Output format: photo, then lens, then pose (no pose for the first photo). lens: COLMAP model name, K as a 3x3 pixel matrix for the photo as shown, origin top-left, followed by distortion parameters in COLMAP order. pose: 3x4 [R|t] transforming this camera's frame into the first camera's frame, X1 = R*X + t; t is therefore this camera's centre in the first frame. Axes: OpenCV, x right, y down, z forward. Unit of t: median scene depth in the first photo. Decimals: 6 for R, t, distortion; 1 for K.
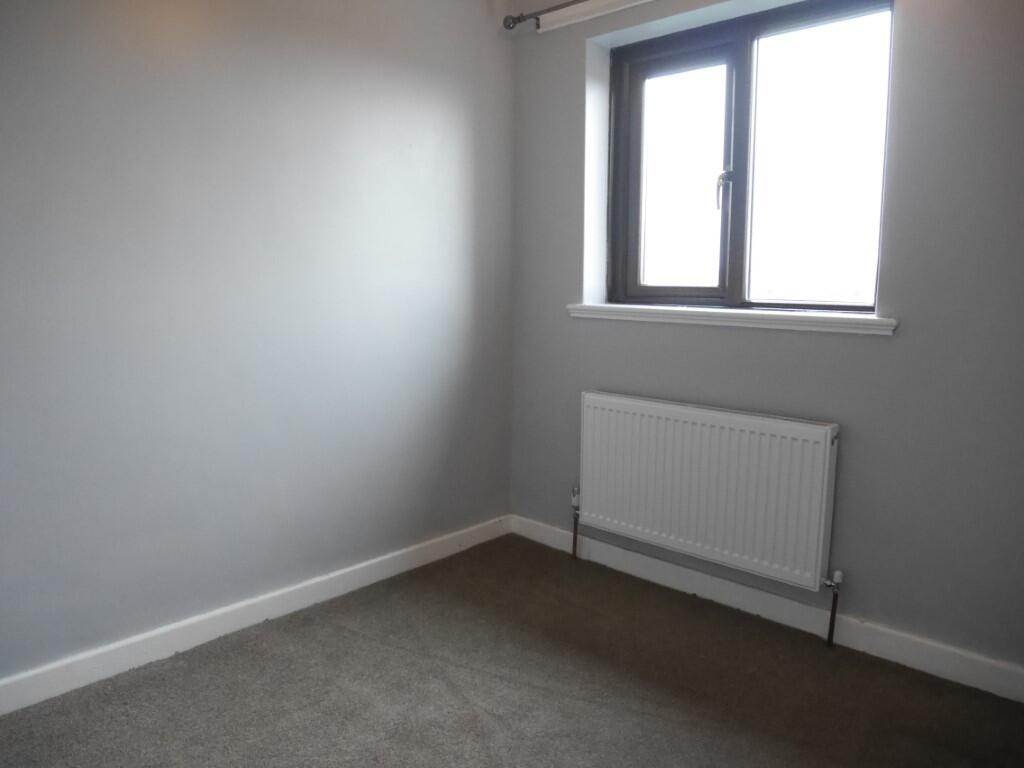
lens RADIAL K [[736.8, 0, 512.0], [0, 736.8, 384.0], [0, 0, 1]] dist [-0.007507, -0.000953]
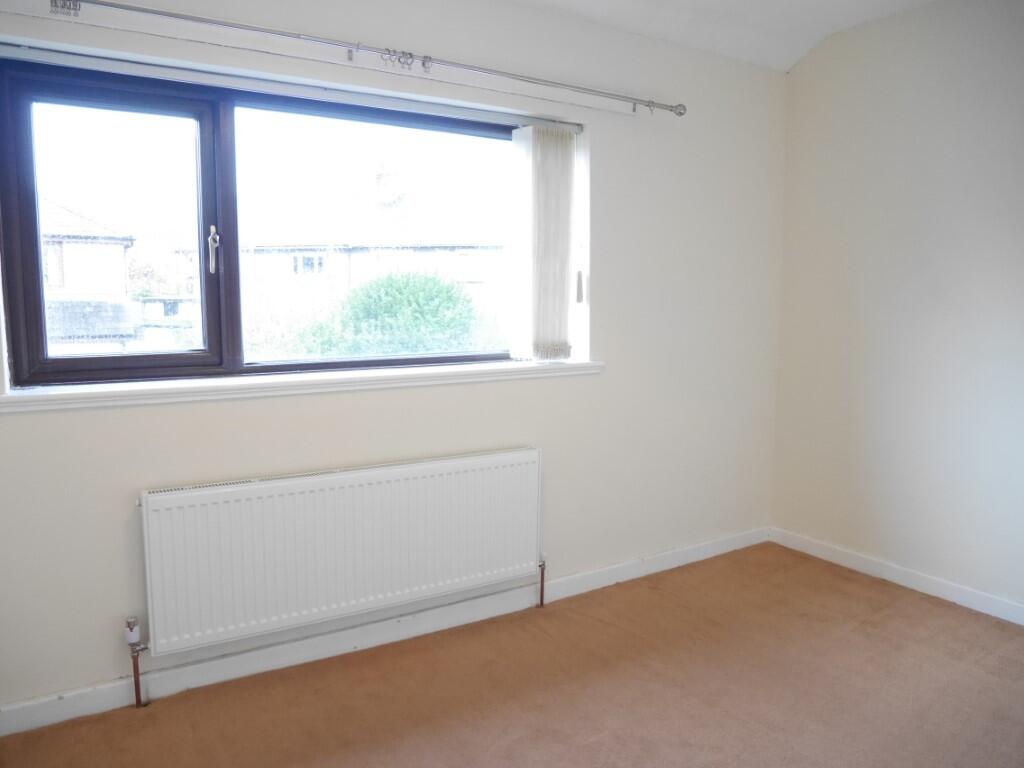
lens RADIAL K [[703.2, 0, 511.9], [0, 703.2, 431.2], [0, 0, 1]] dist [-0.079410, 0.000979]
pose [[0.281670, -0.153875, 0.947093, -1.255389], [0.159627, 0.980817, 0.111881, -0.193939], [-0.946140, 0.119668, 0.300829, 1.055088]]
